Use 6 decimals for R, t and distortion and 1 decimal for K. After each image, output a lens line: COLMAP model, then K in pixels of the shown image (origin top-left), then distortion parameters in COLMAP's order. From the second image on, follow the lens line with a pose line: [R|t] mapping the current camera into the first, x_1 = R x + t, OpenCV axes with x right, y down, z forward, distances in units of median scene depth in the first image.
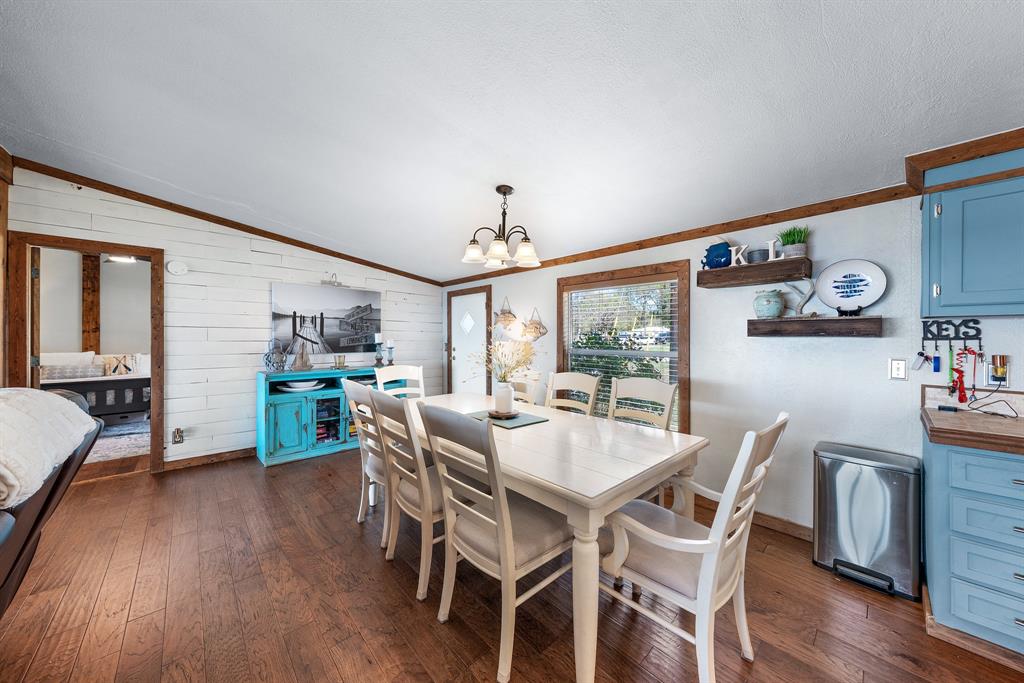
lens RADIAL K [[349.3, 0, 509.0], [0, 349.3, 337.0], [0, 0, 1]] dist [0.001399, 0.000289]
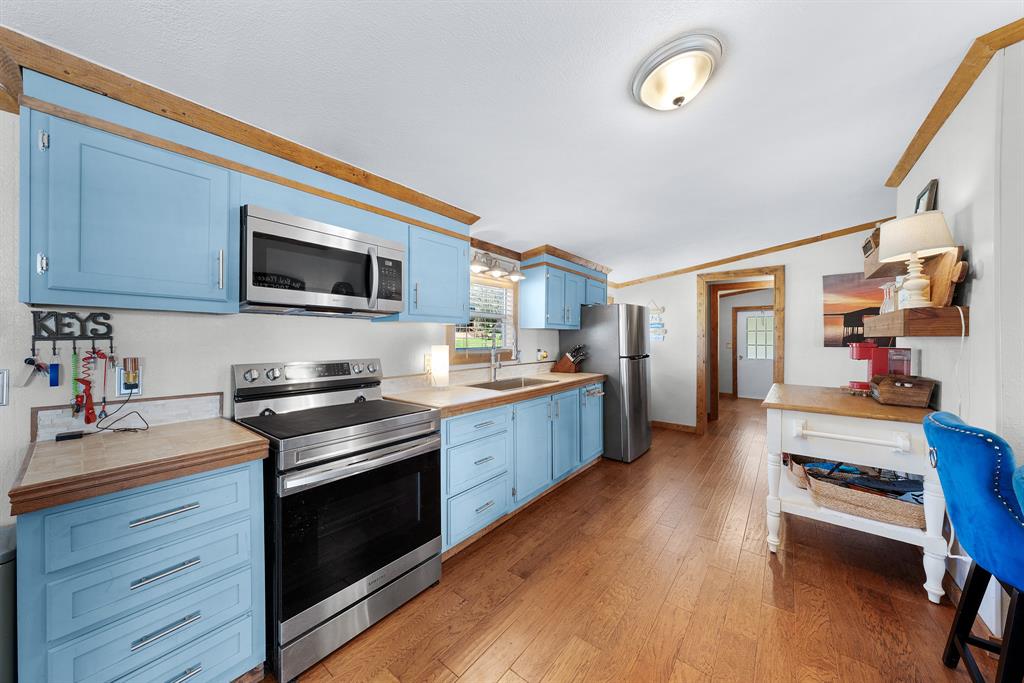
lens RADIAL K [[349.3, 0, 507.6], [0, 349.3, 337.2], [0, 0, 1]] dist [0.001399, 0.000289]
pose [[-0.143008, 0.000630, 0.989721, 0.422062], [-0.001999, 0.999998, -0.000926, 0.002089], [-0.989720, -0.002111, -0.143006, 0.221844]]
